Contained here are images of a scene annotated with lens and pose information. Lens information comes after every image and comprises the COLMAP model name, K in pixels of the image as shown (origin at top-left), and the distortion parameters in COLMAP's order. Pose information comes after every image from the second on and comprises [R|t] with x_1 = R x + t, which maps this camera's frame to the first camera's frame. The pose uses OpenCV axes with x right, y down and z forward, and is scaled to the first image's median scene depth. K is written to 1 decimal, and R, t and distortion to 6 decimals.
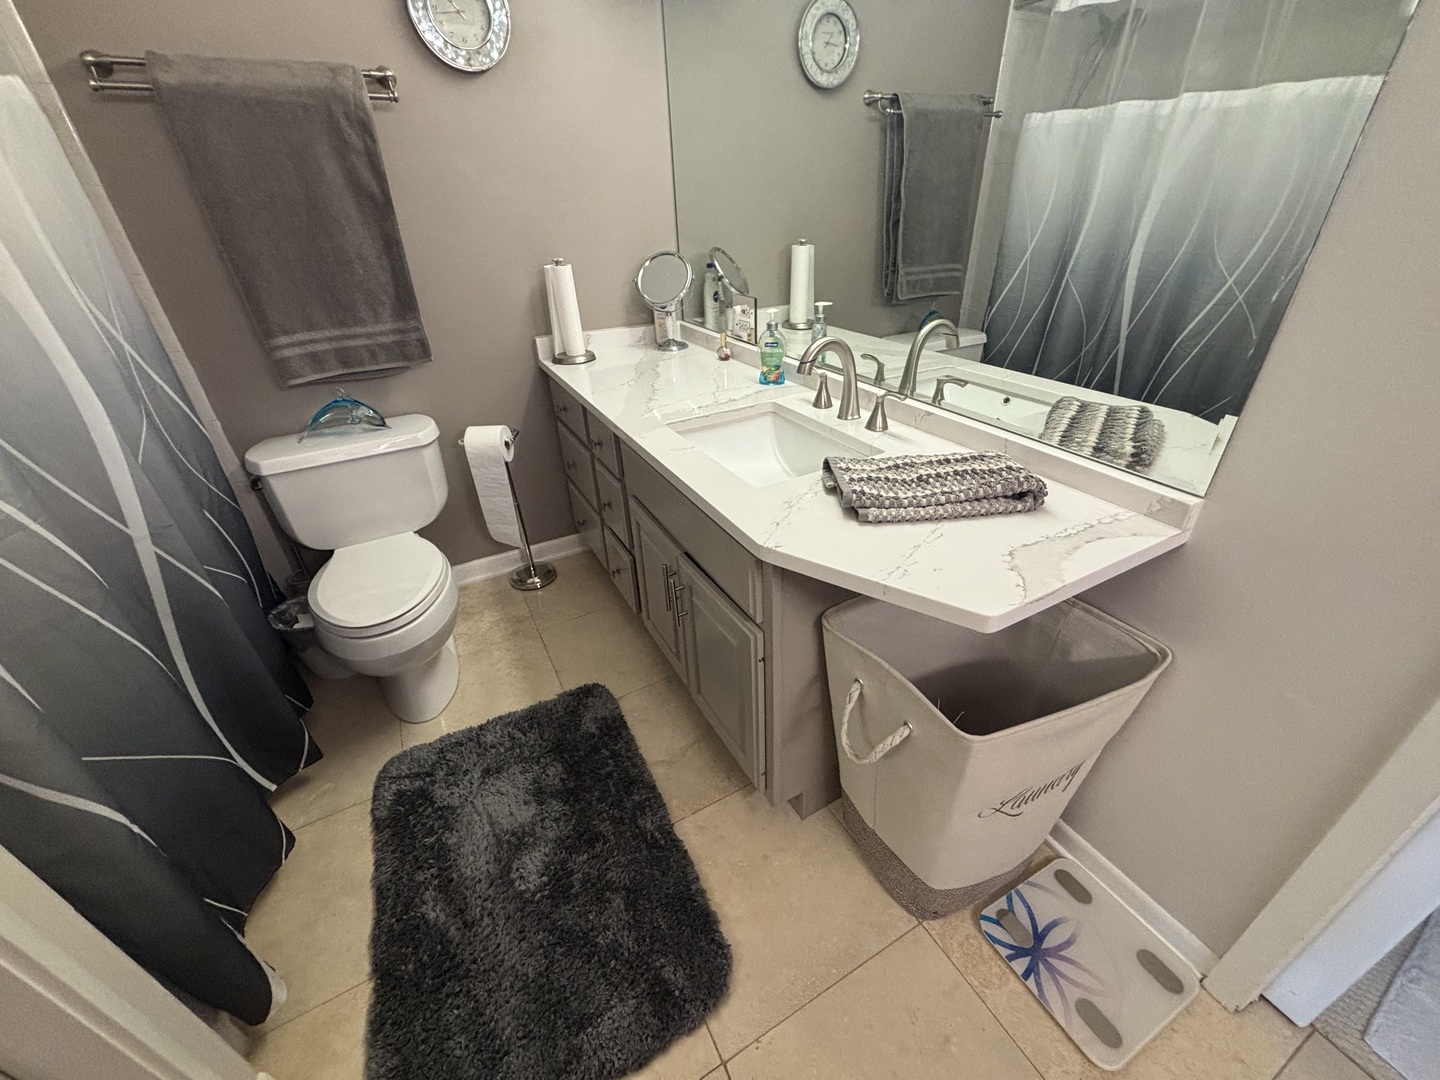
lens RADIAL K [[581.8, 0, 719.1], [0, 581.8, 543.4], [0, 0, 1]] dist [0.002878, -0.000270]
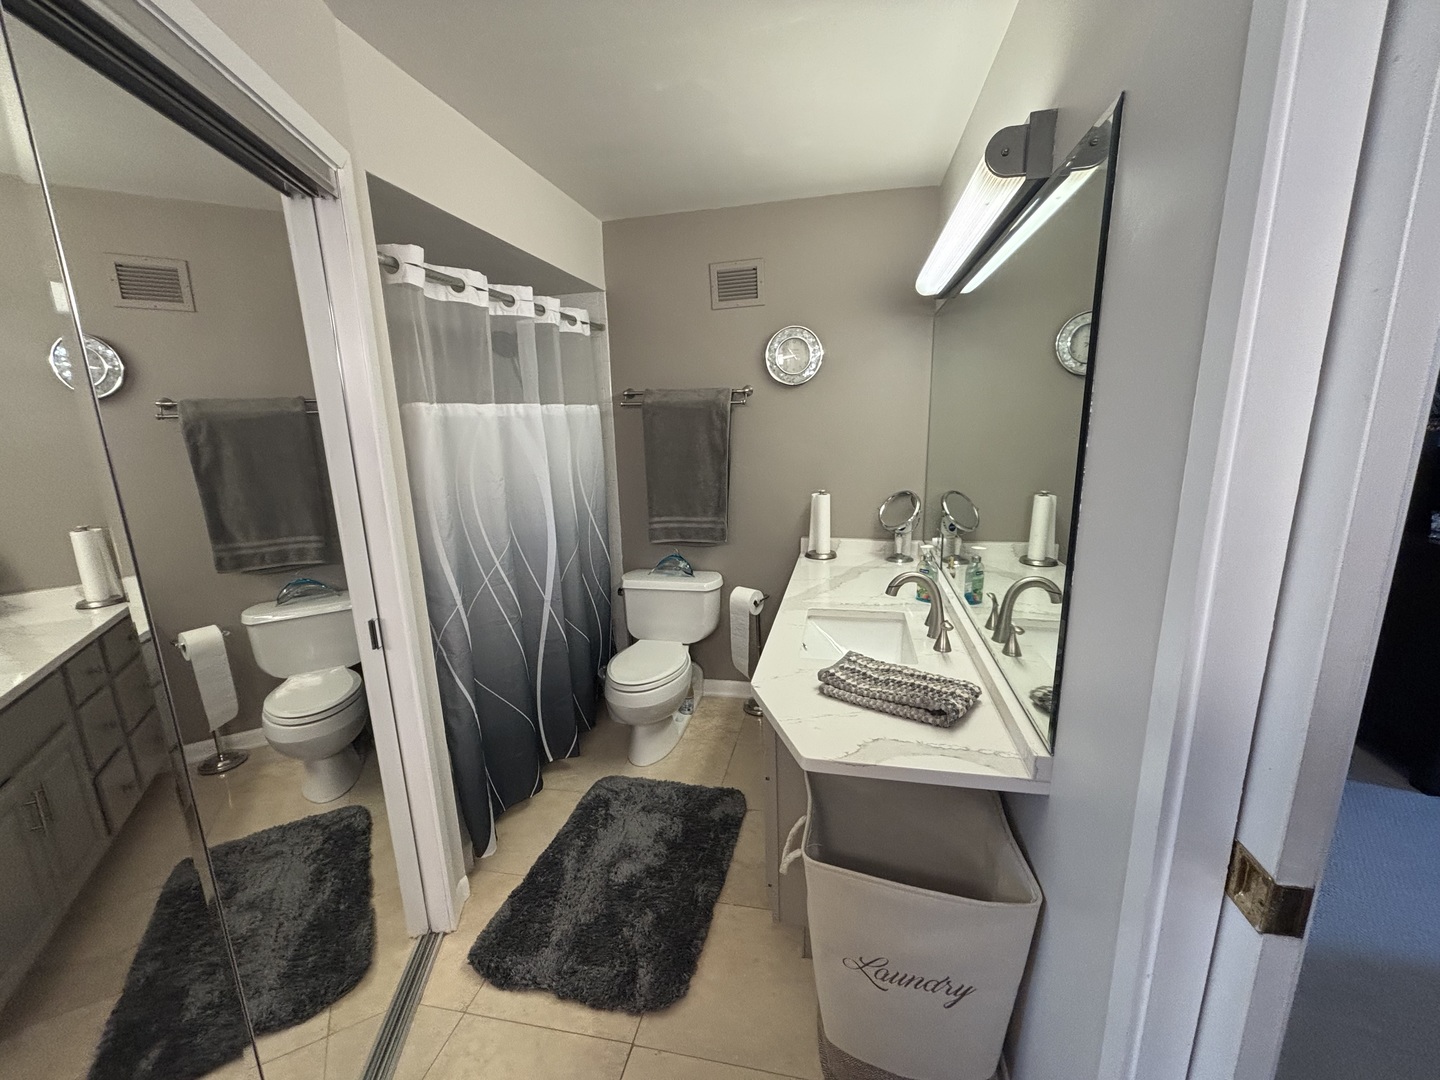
lens RADIAL K [[581.8, 0, 723.8], [0, 581.8, 544.7], [0, 0, 1]] dist [0.002878, -0.000270]
pose [[0.768769, 0.154722, -0.620528, 0.534826], [-0.333167, 0.925118, -0.182090, -0.020014], [0.545888, 0.346725, 0.762750, -0.224107]]
